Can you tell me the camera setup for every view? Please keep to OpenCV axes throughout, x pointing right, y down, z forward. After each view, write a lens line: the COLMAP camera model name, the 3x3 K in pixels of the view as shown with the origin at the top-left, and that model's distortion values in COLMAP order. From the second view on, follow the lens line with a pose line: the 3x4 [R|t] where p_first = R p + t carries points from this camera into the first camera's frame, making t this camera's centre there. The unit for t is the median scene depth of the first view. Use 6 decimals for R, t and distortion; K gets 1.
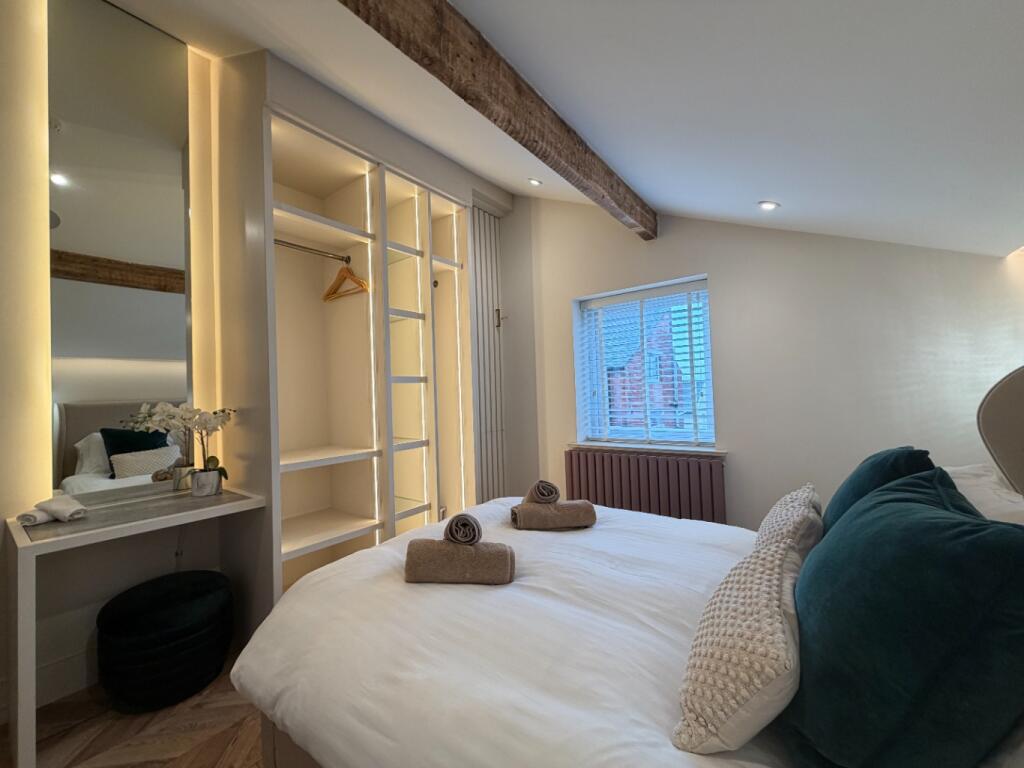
lens RADIAL K [[407.9, 0, 514.7], [0, 407.9, 381.4], [0, 0, 1]] dist [0.001481, 0.000034]
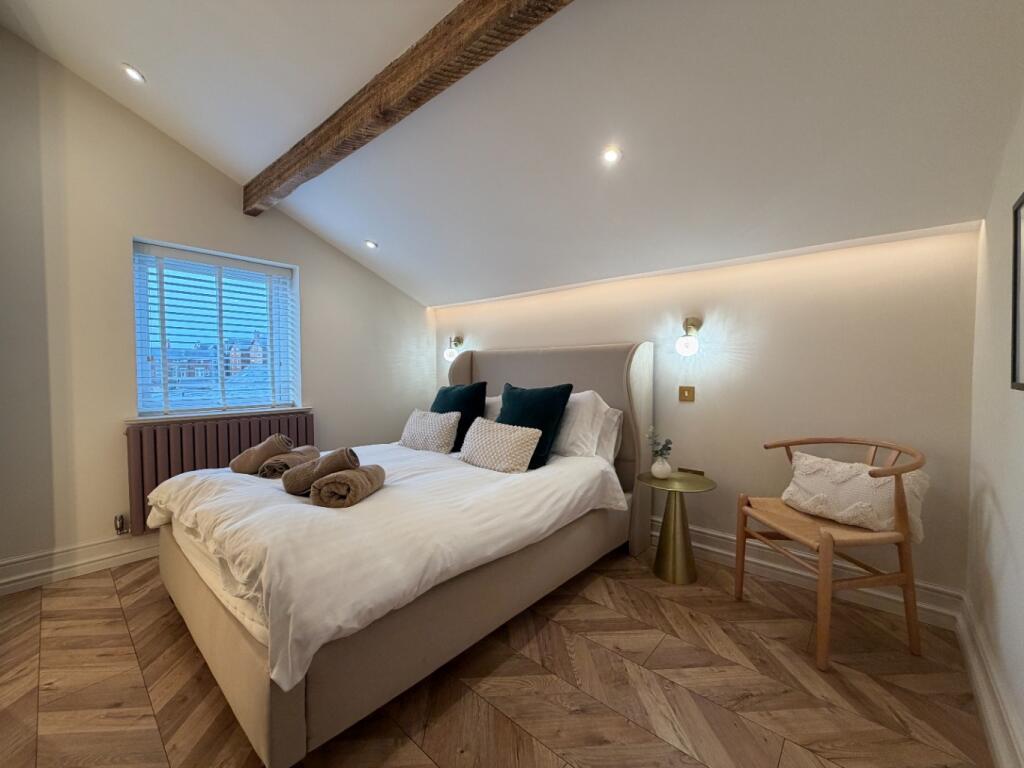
lens RADIAL K [[408.6, 0, 510.7], [0, 408.6, 385.1], [0, 0, 1]] dist [0.001530, -0.000030]
pose [[0.074922, -0.005202, 0.997176, -0.622834], [-0.029508, 0.999537, 0.007432, 0.059592], [-0.996753, -0.029982, 0.074733, 0.218370]]
